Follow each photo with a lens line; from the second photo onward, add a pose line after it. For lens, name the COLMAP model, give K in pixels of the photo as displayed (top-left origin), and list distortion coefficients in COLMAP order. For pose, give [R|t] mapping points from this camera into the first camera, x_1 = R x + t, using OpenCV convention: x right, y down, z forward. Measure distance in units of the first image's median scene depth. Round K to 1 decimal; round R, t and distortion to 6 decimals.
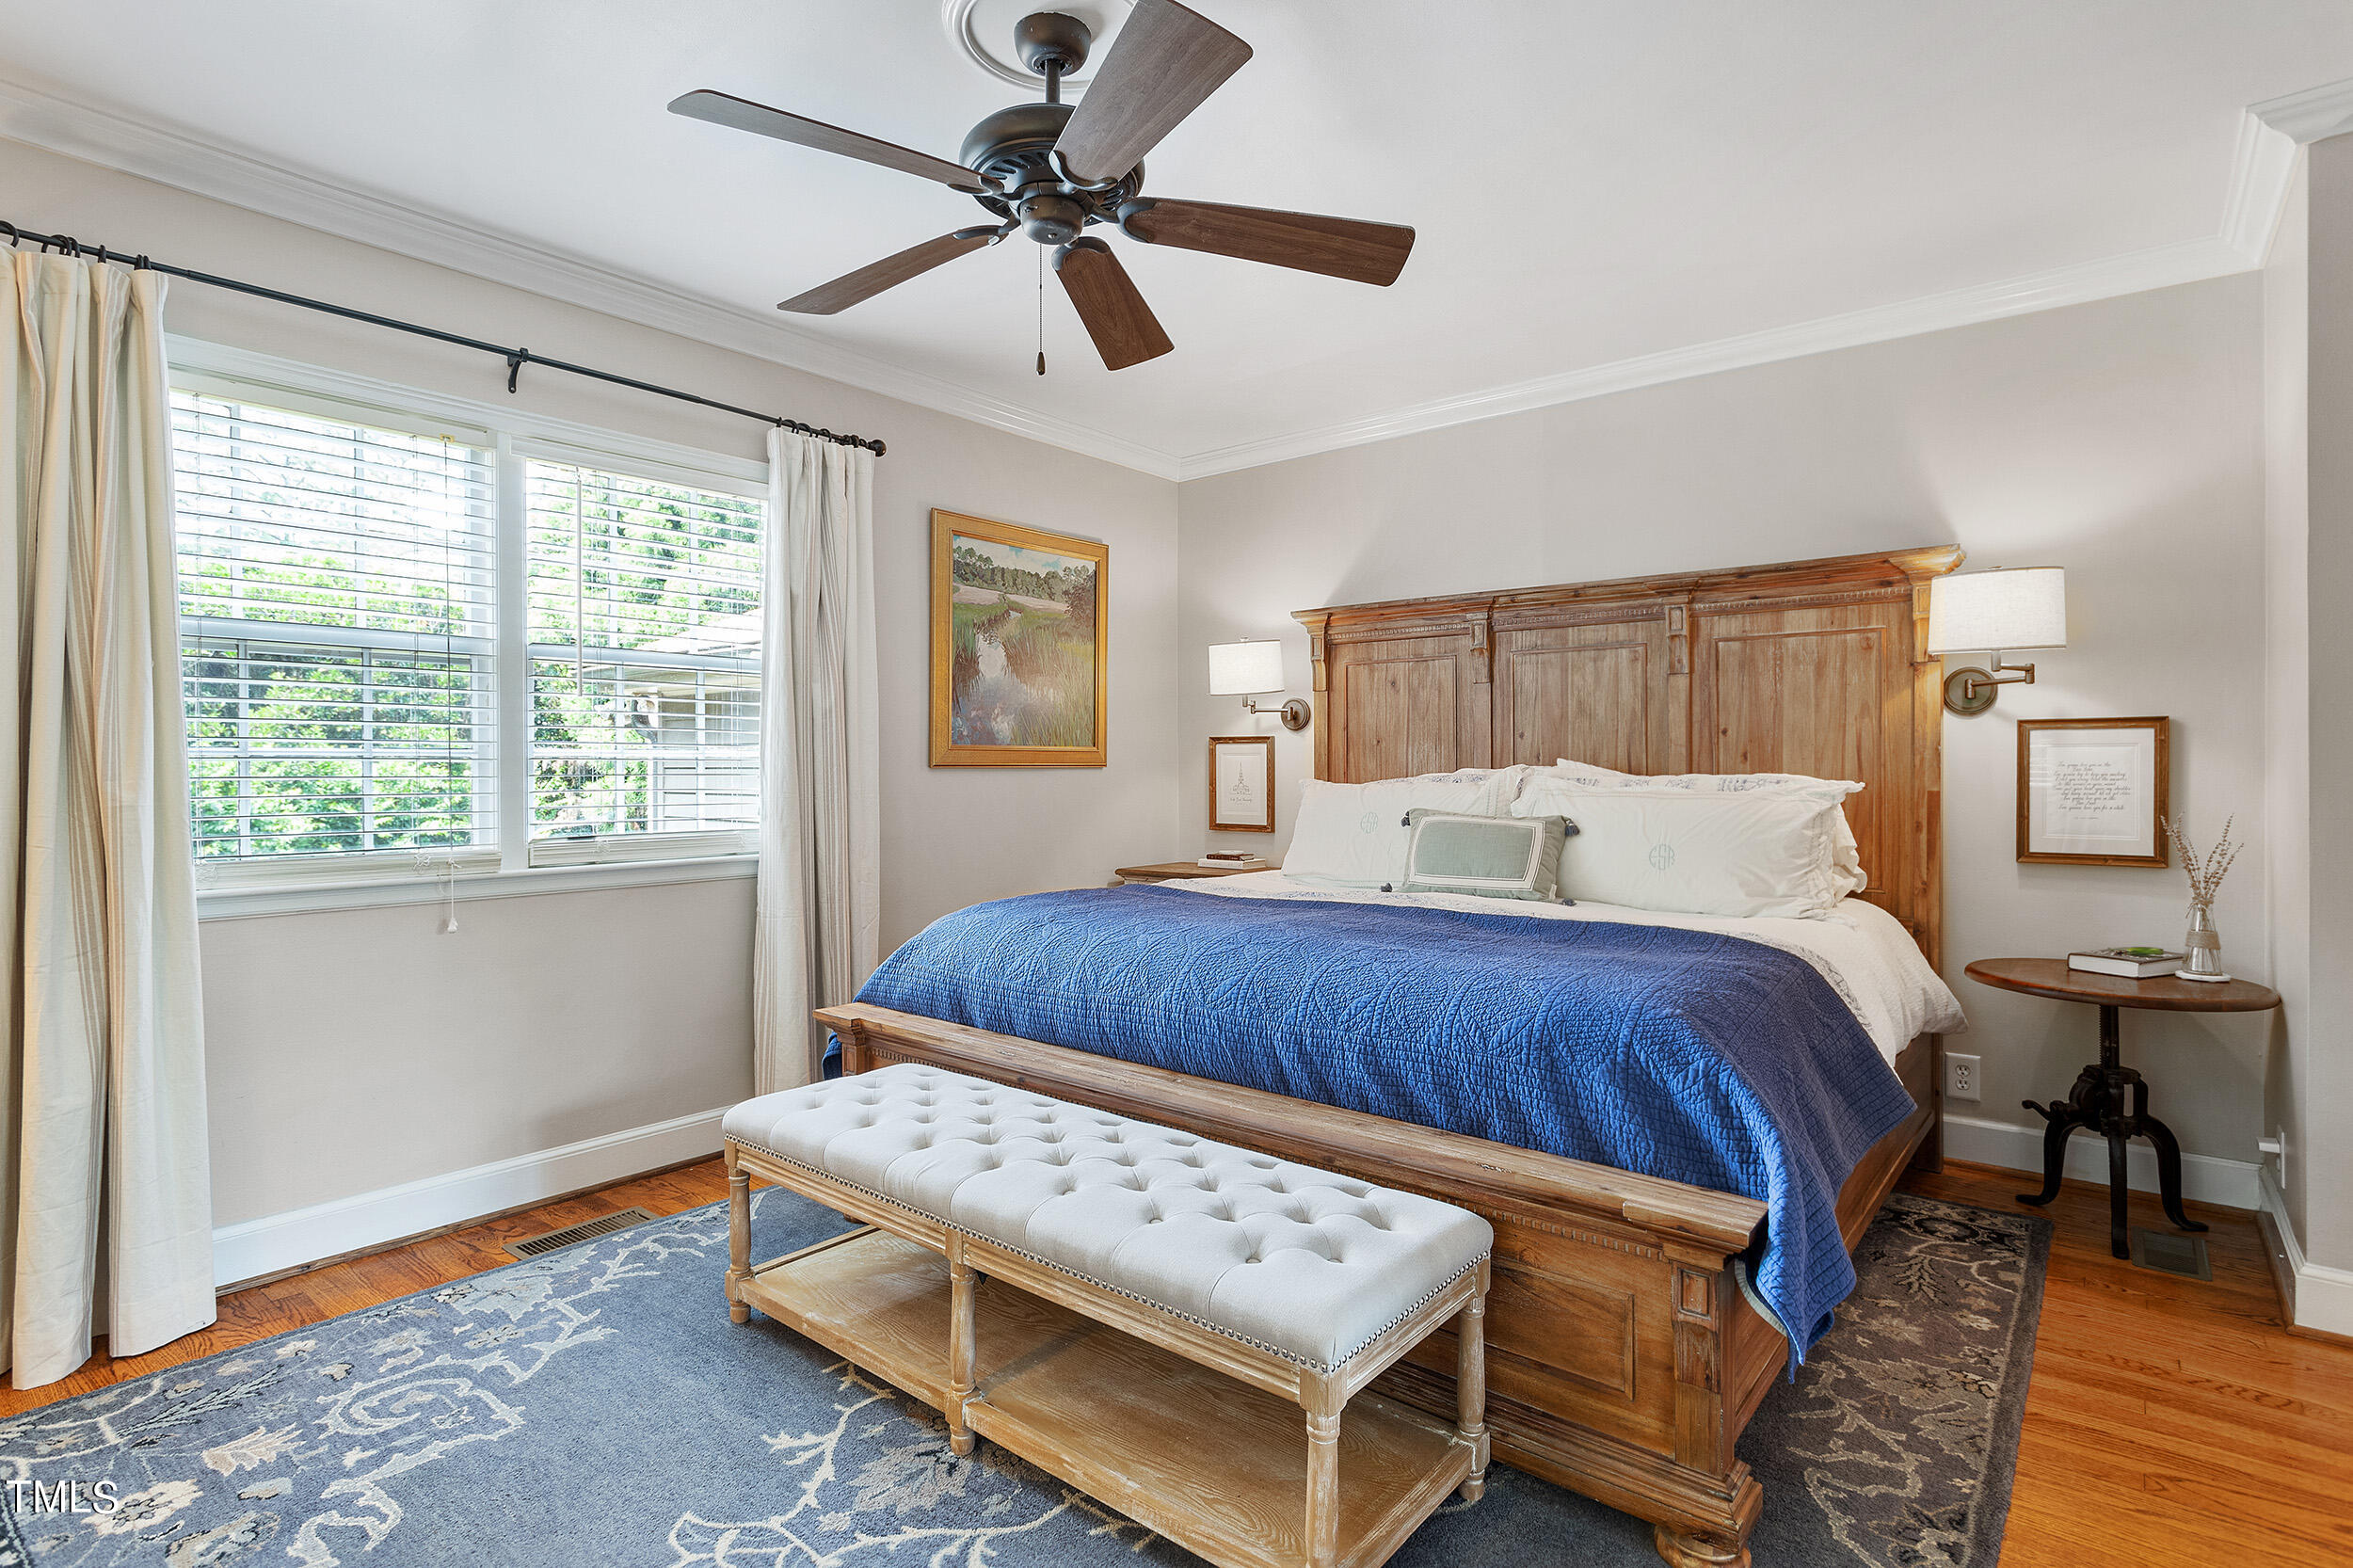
lens RADIAL K [[1176.6, 0, 1162.9], [0, 1176.6, 778.8], [0, 0, 1]] dist [-0.001970, 0.000114]
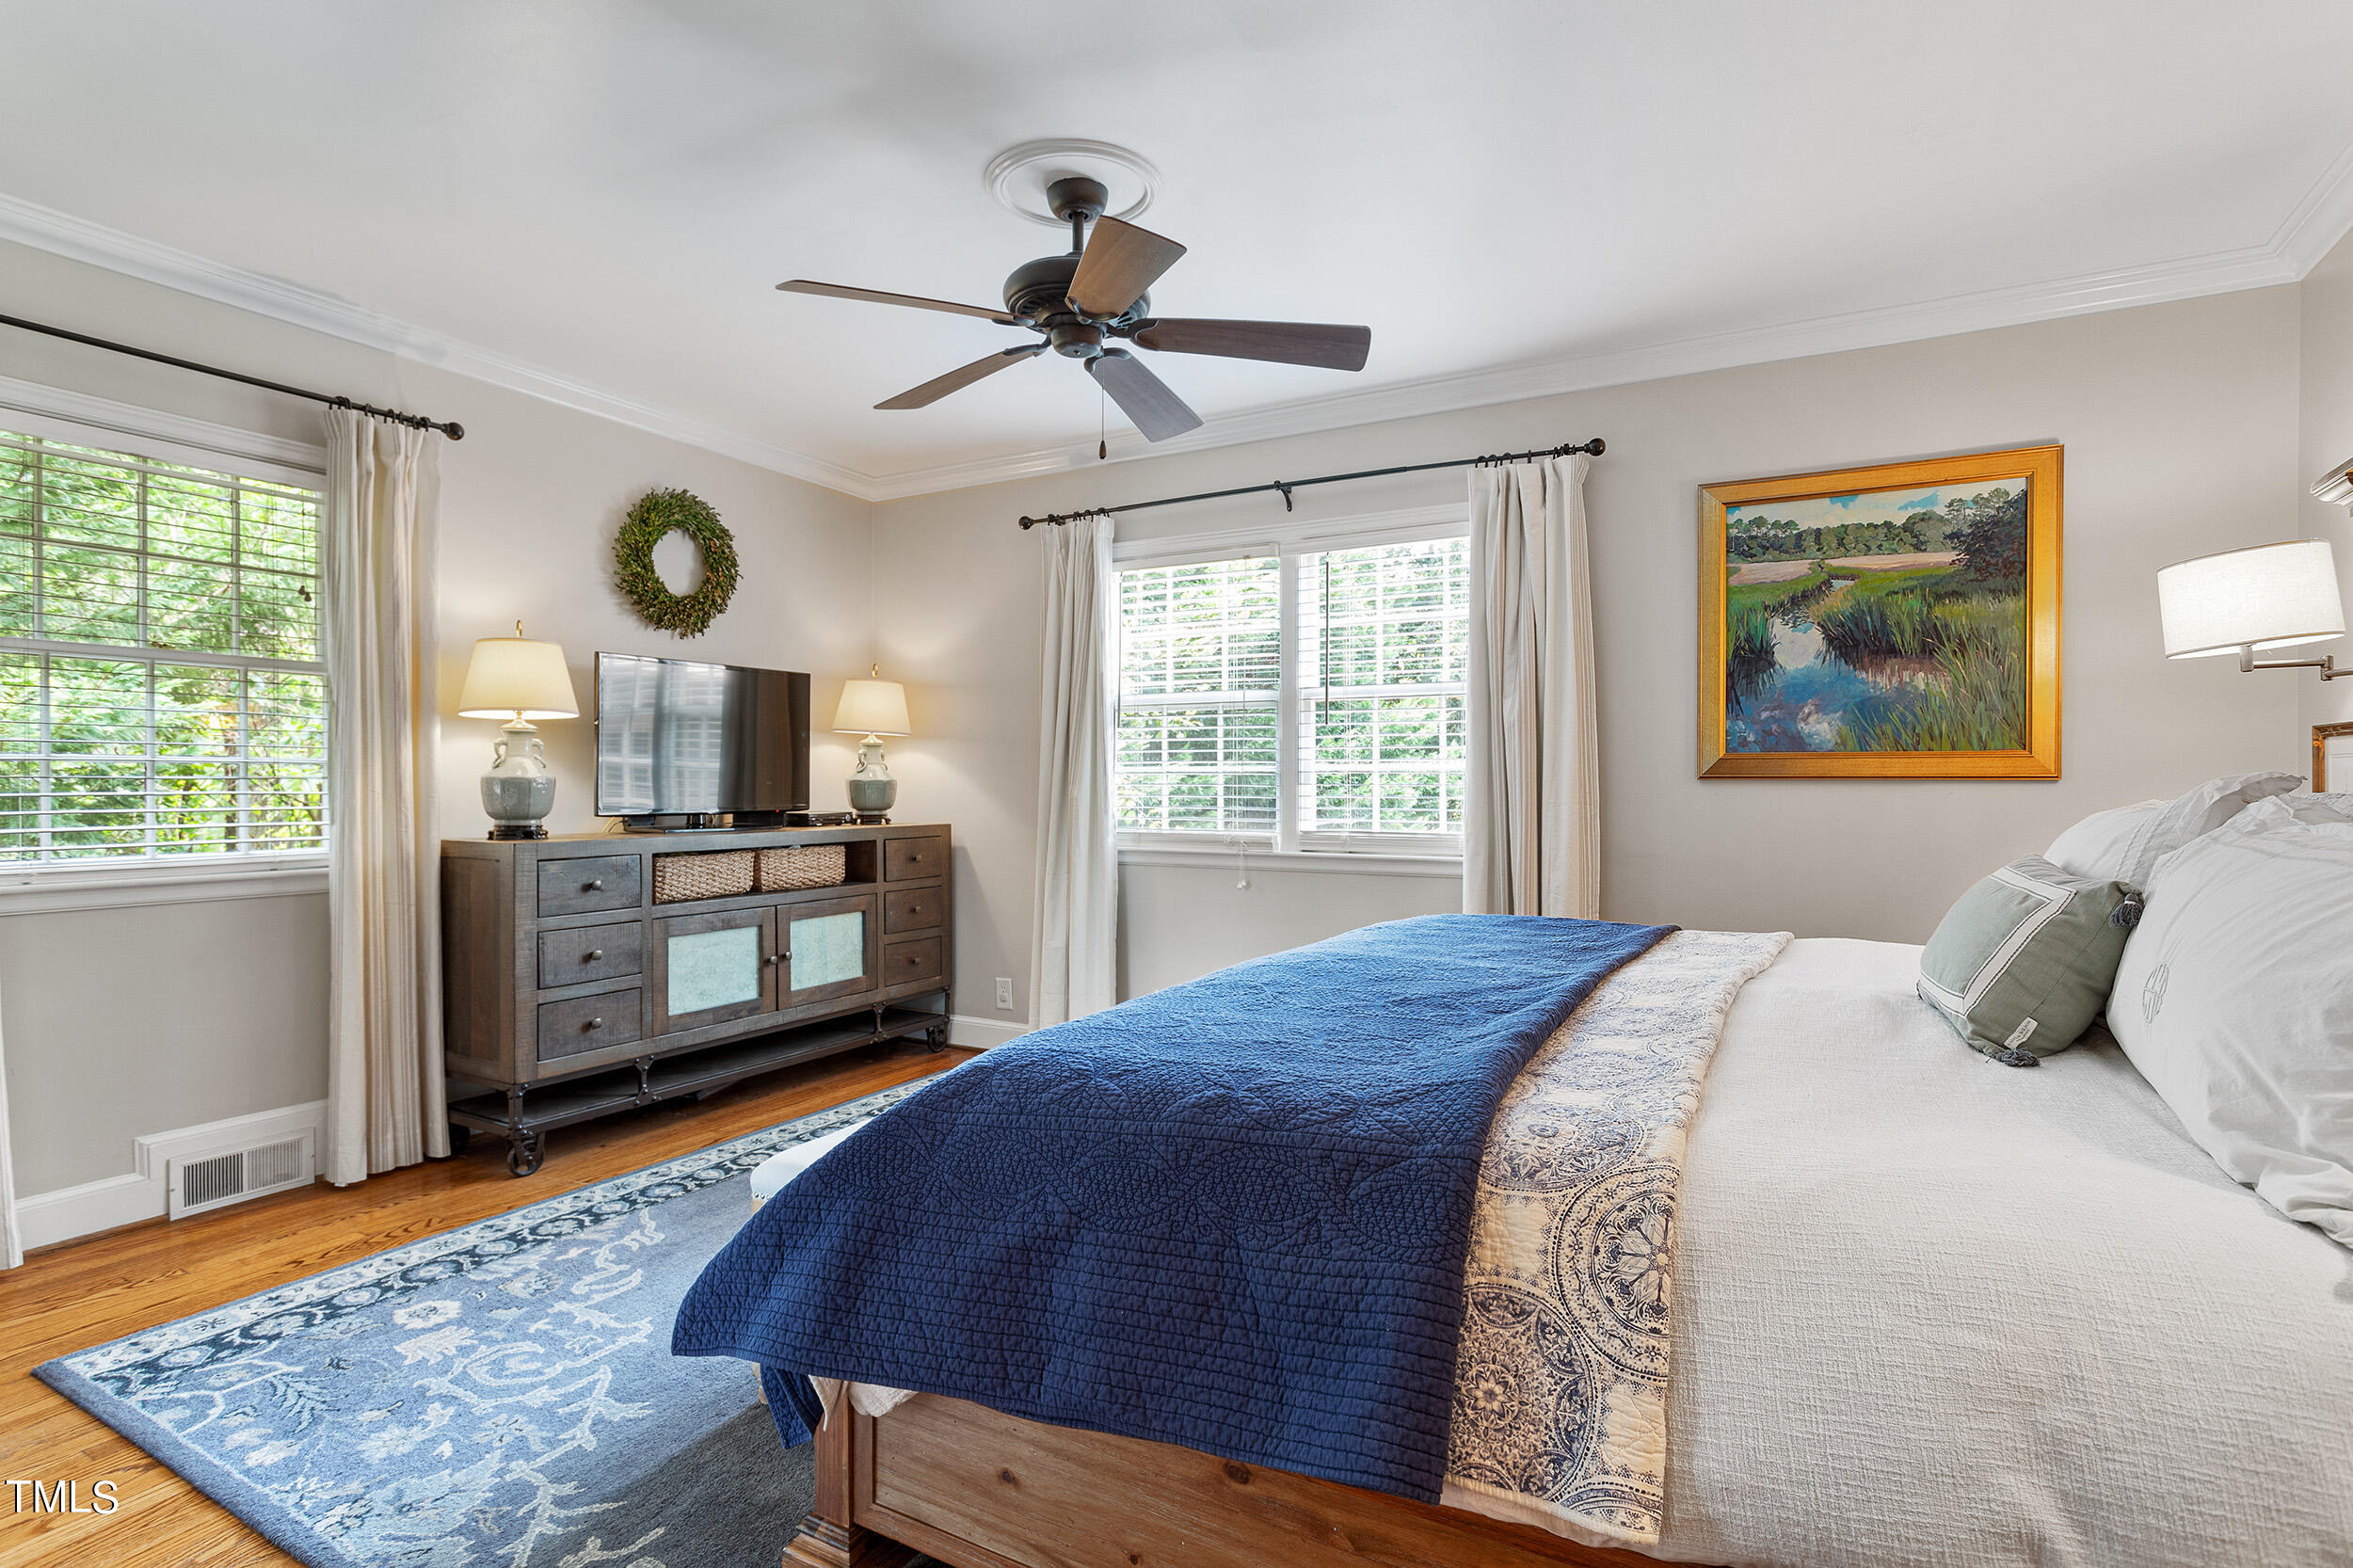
lens RADIAL K [[1176.6, 0, 1162.2], [0, 1176.6, 785.3], [0, 0, 1]] dist [-0.001970, 0.000114]
pose [[0.177294, 0.005860, -0.984140, 0.578859], [-0.013651, 0.999901, 0.003494, -0.002726], [0.984063, 0.012815, 0.177356, 0.434064]]
